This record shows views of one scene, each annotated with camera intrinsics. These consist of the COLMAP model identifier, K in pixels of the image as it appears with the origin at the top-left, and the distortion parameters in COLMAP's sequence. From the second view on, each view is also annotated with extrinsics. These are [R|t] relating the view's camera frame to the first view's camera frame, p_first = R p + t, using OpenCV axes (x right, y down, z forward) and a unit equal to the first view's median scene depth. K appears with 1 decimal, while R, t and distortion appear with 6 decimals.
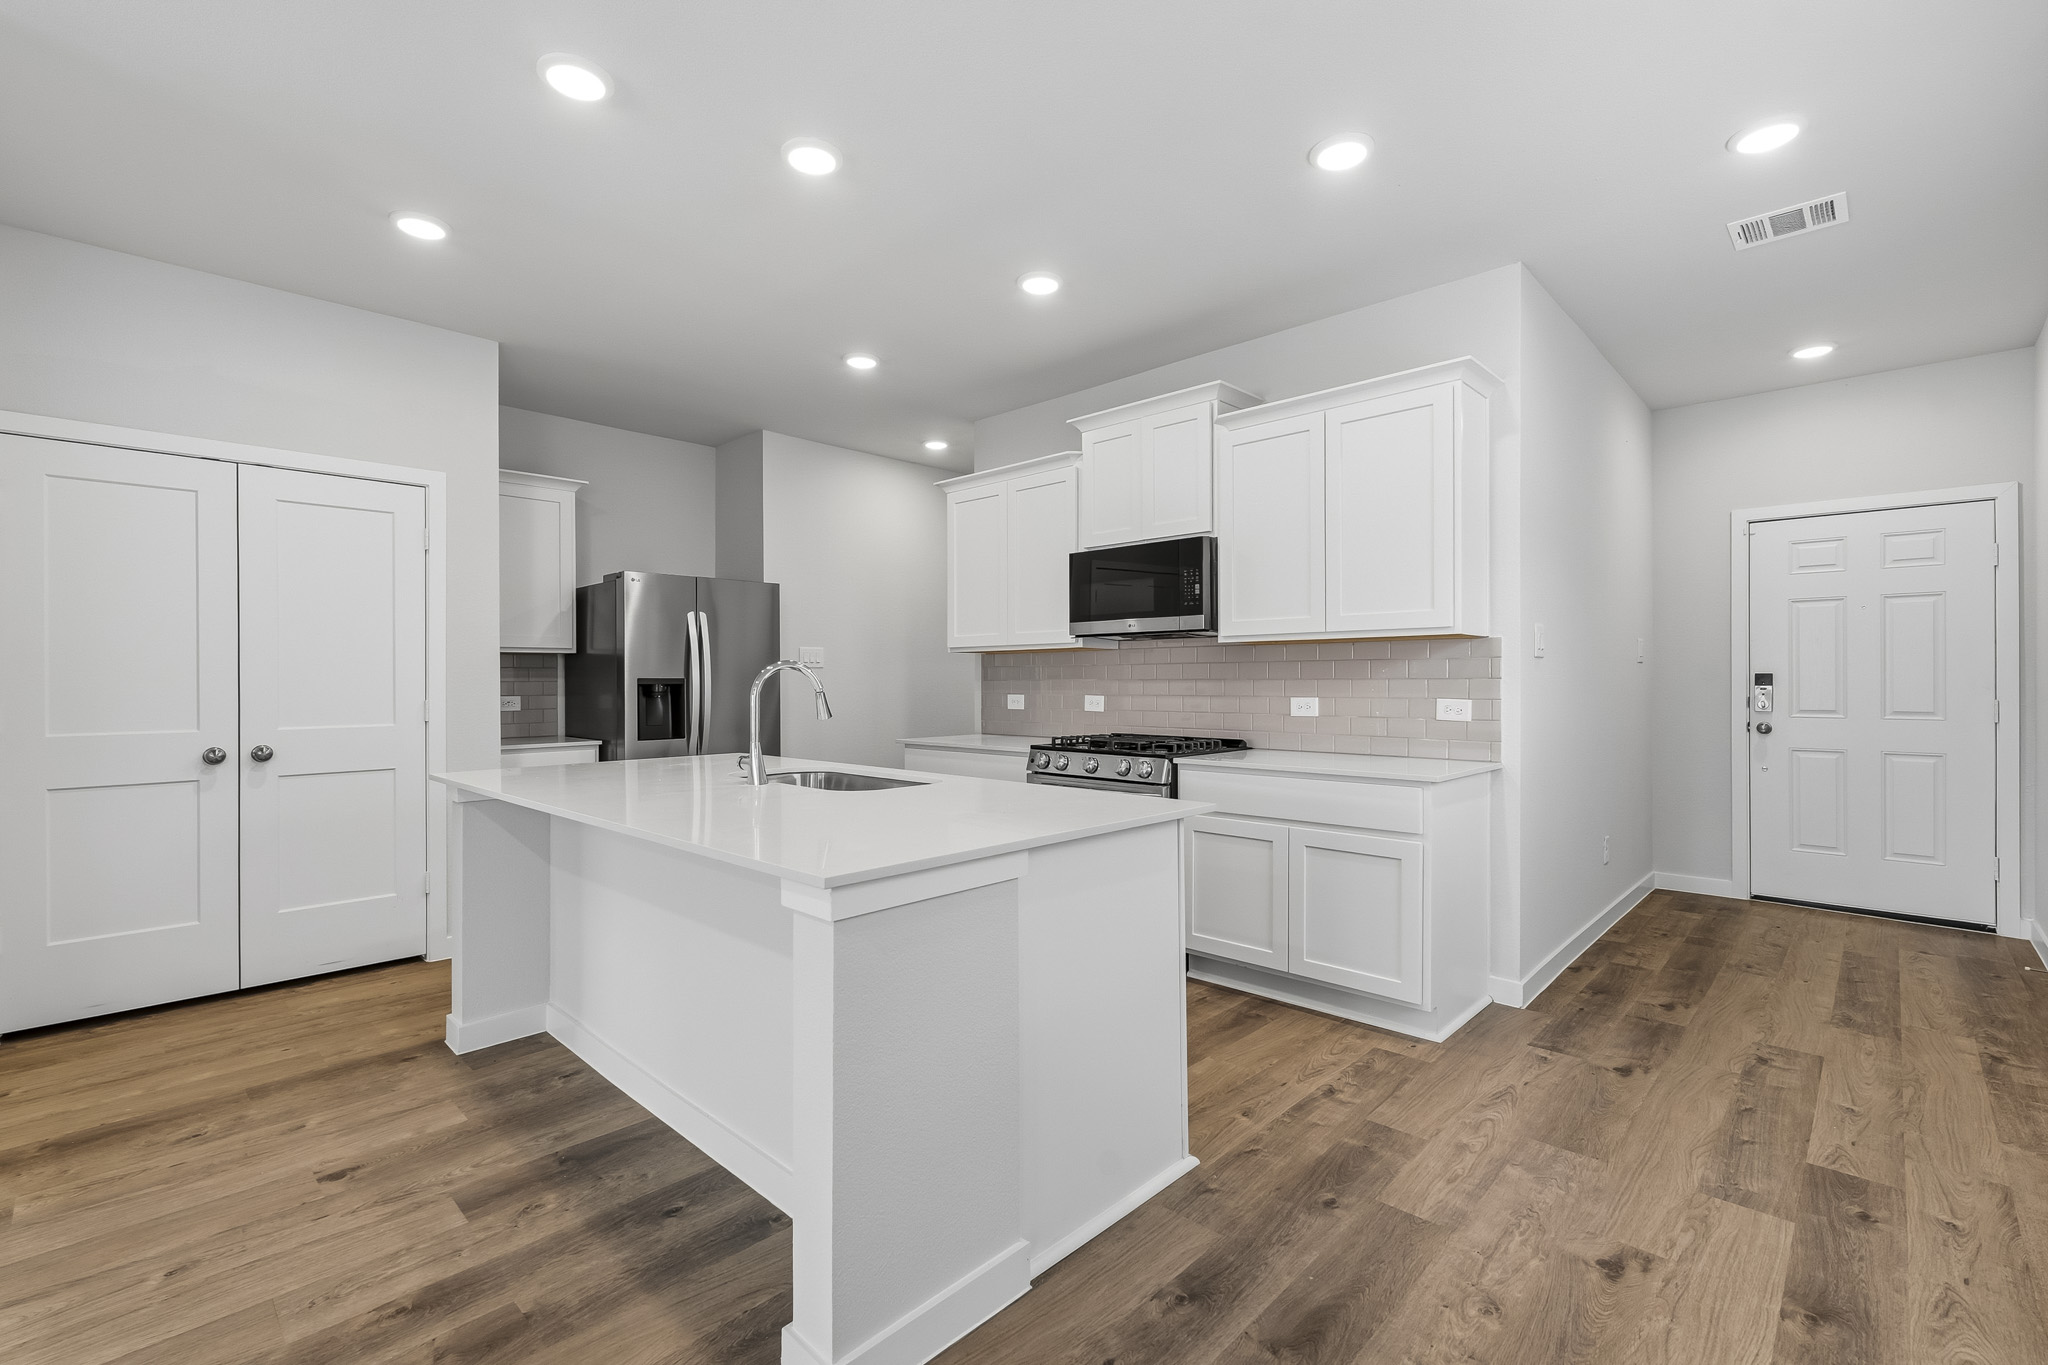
lens RADIAL K [[900.6, 0, 1024.0], [0, 900.6, 682.5], [0, 0, 1]] dist [-0.000910, -0.000063]
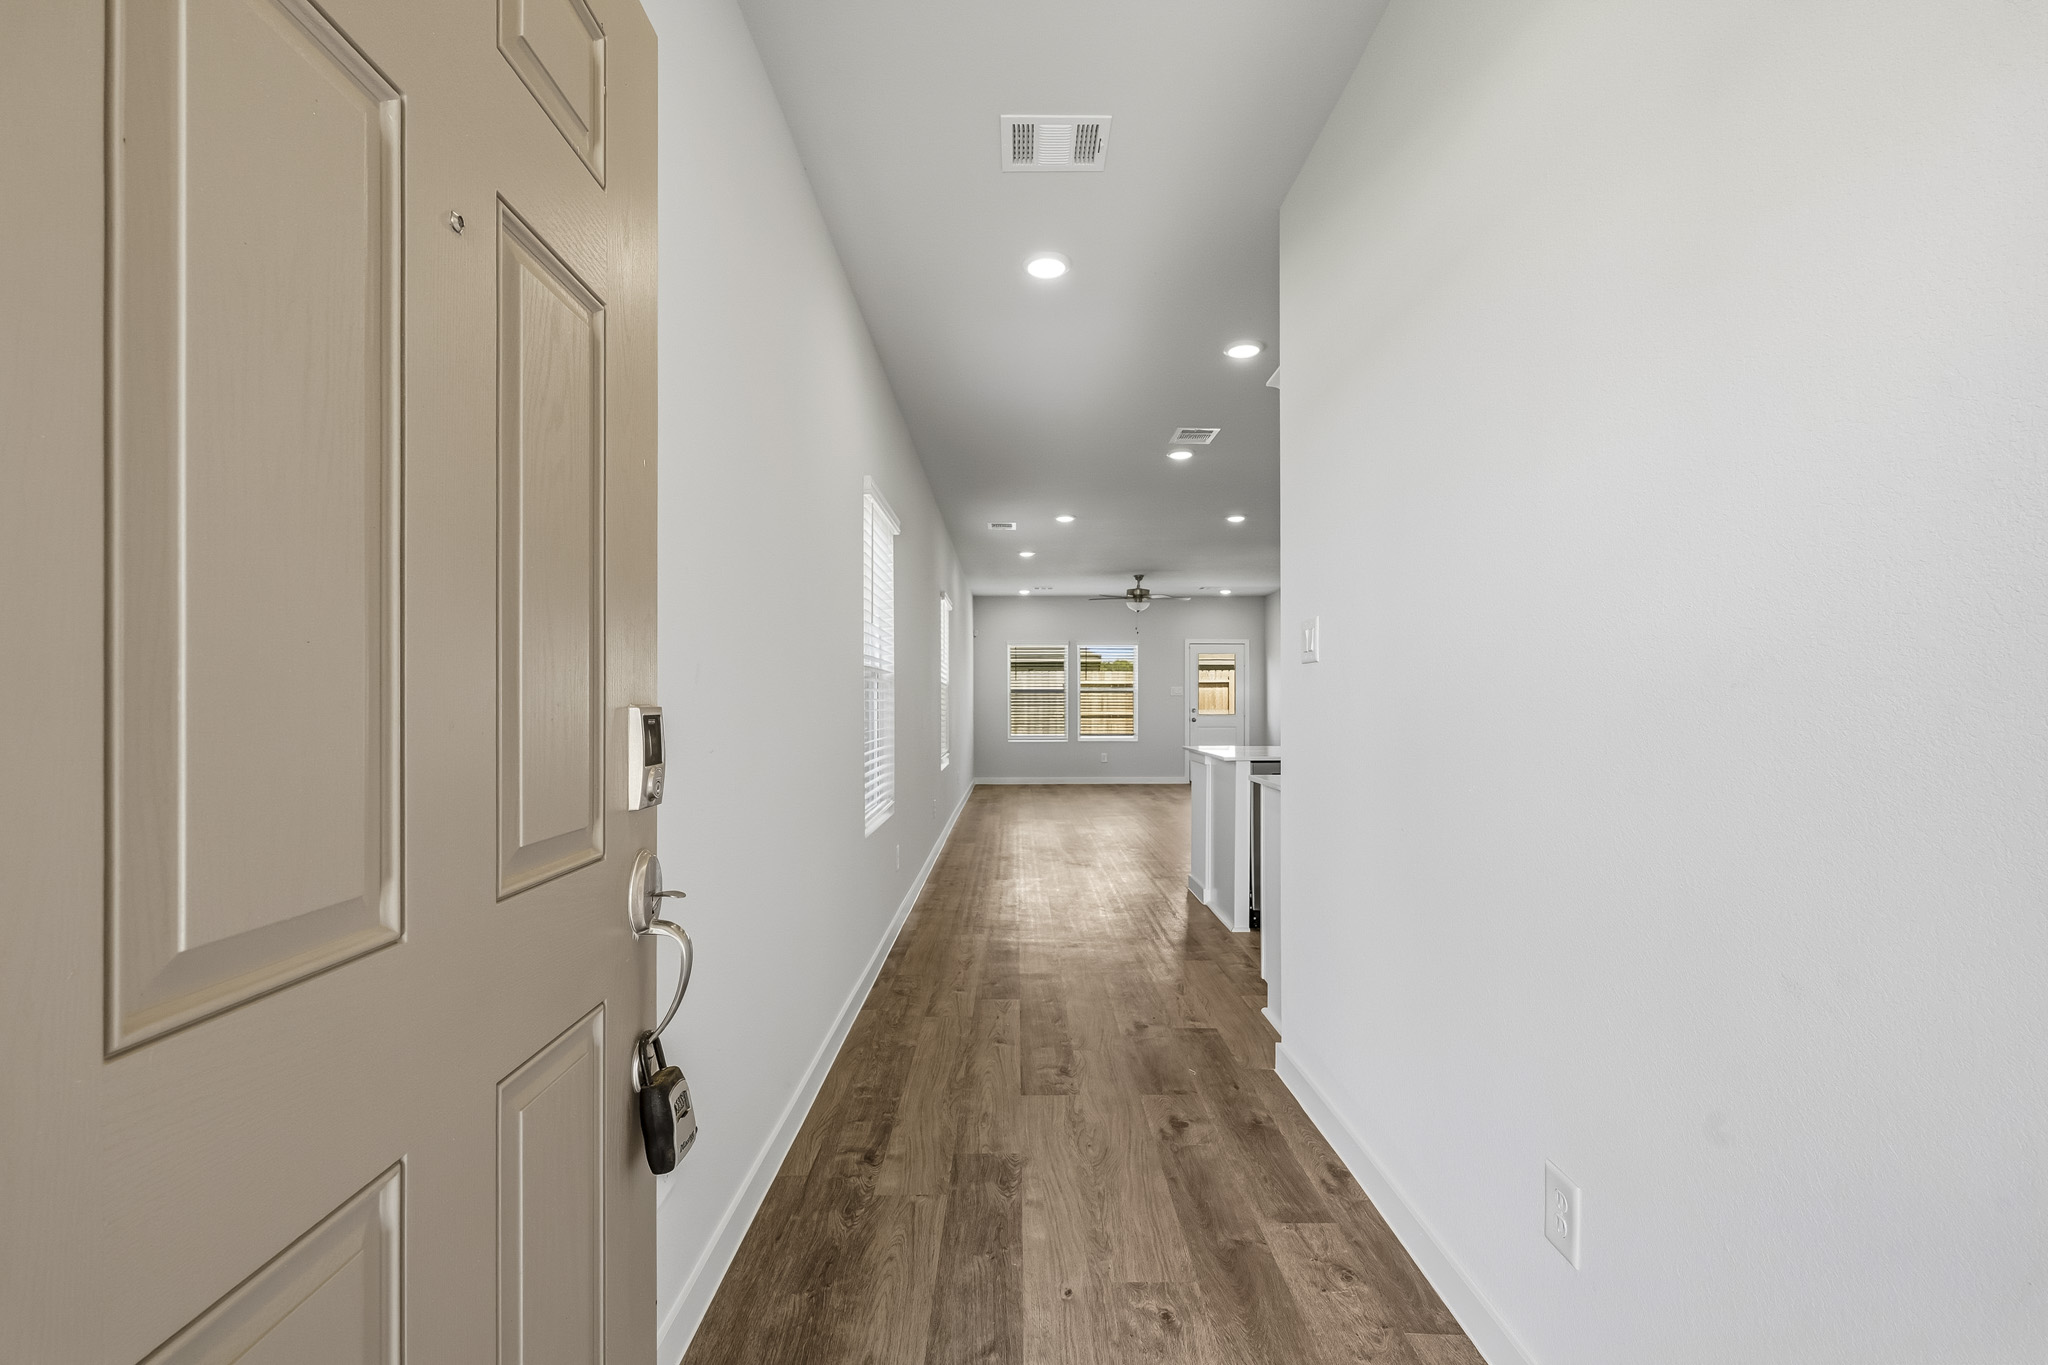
lens RADIAL K [[900.6, 0, 1024.0], [0, 900.6, 682.5], [0, 0, 1]] dist [-0.000910, -0.000063]
pose [[-0.714281, -0.010458, -0.699781, 1.270203], [0.002301, 0.999848, -0.017292, -0.000161], [0.699856, -0.013961, -0.714148, 1.376875]]
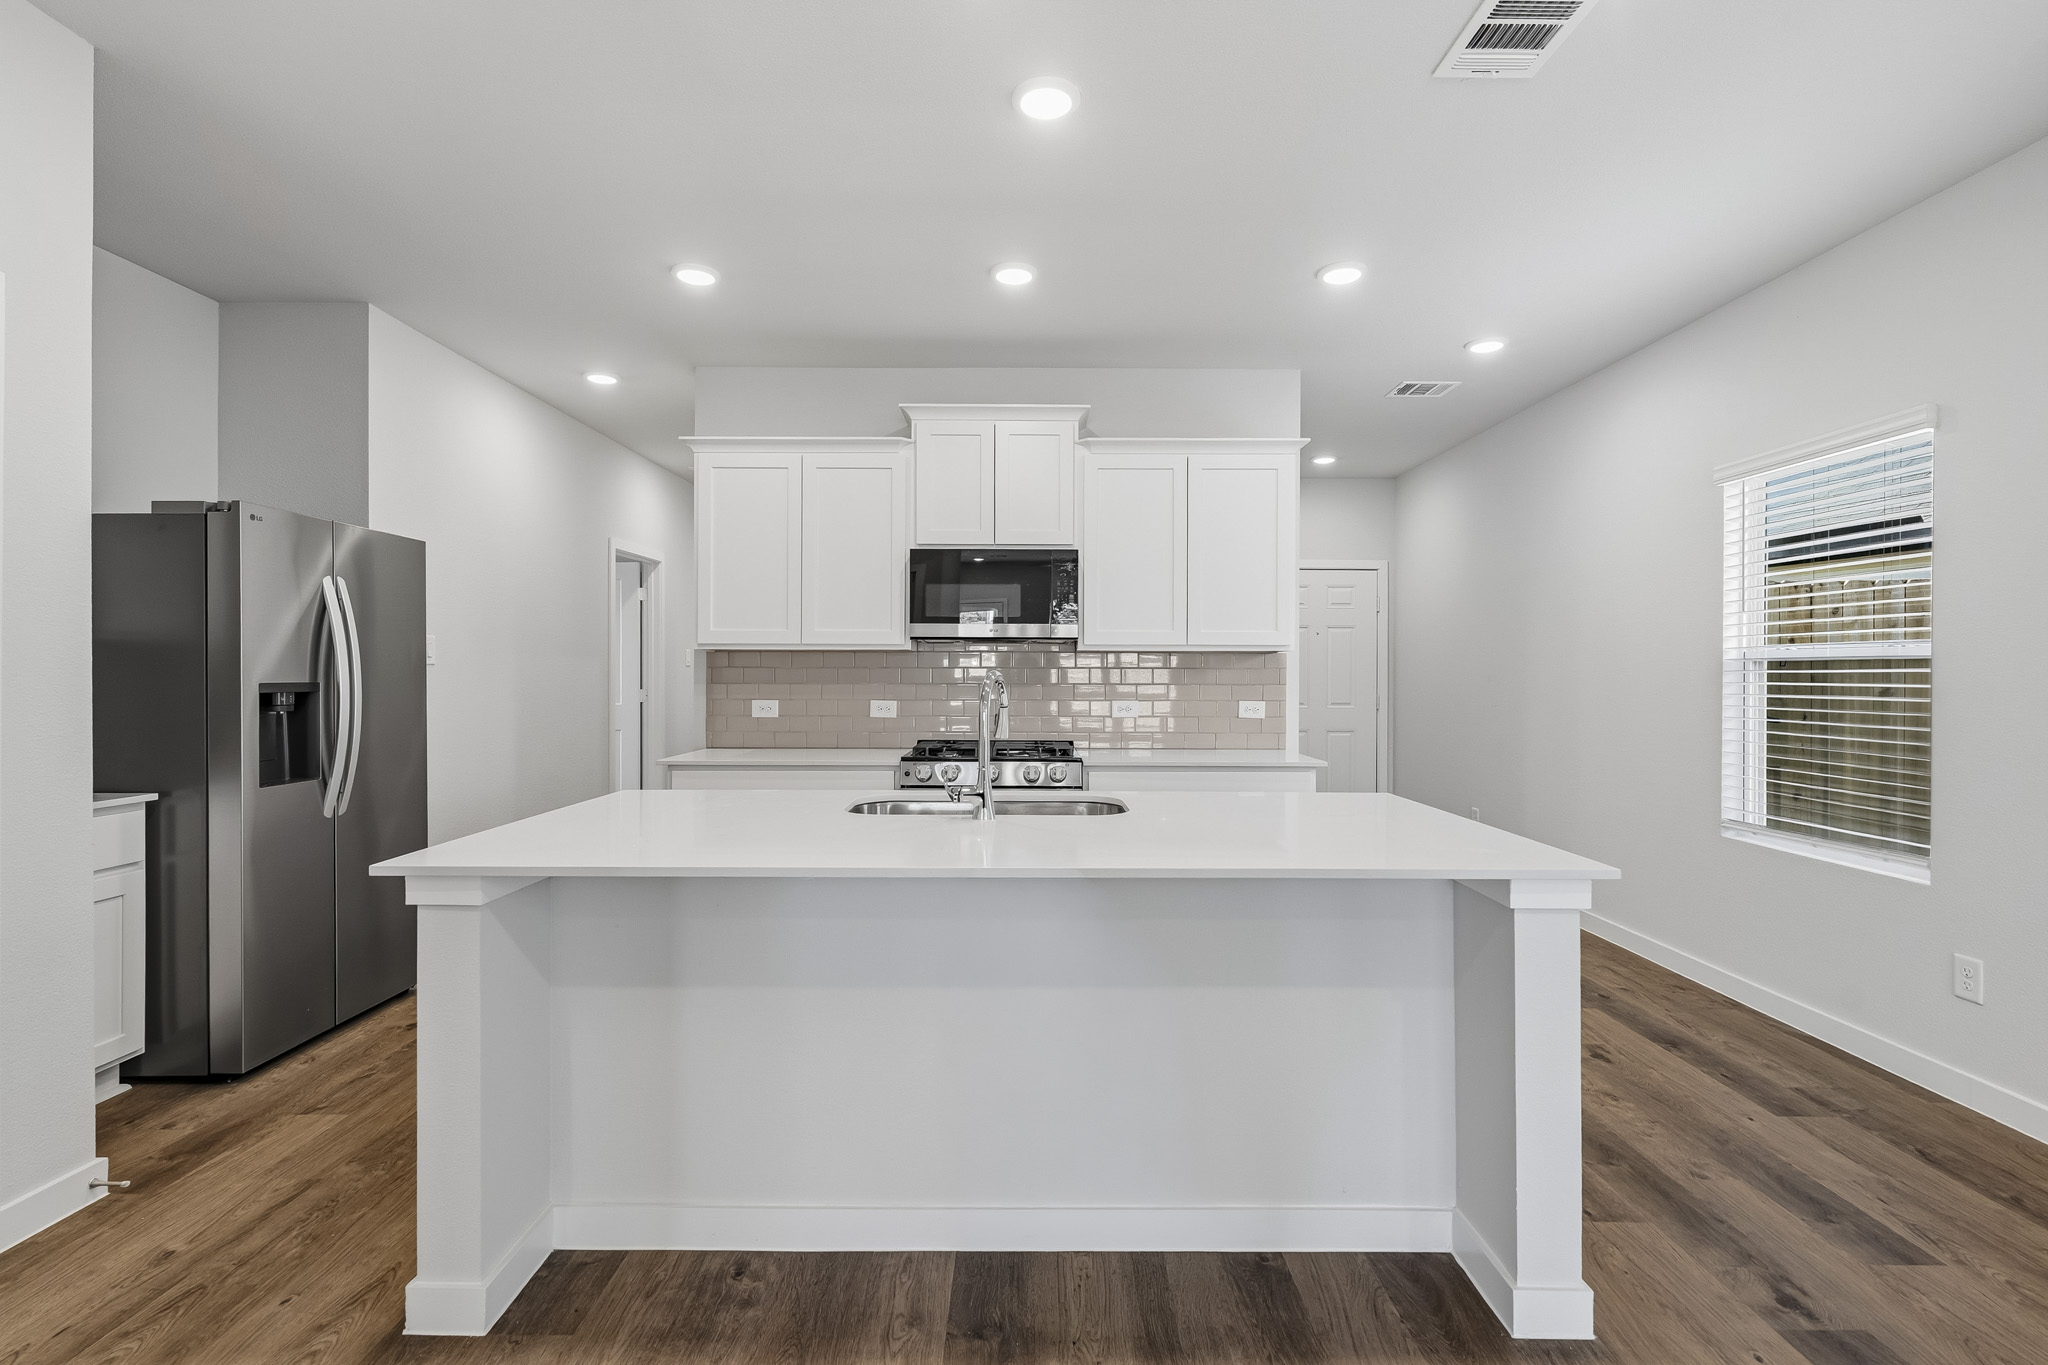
lens RADIAL K [[954.2, 0, 1025.7], [0, 954.2, 677.4], [0, 0, 1]] dist [0.000388, -0.000326]
pose [[0.718866, 0.002396, 0.695145, -0.673724], [-0.004235, 0.999991, 0.000933, -0.014420], [-0.695136, -0.003615, 0.718869, 0.257026]]
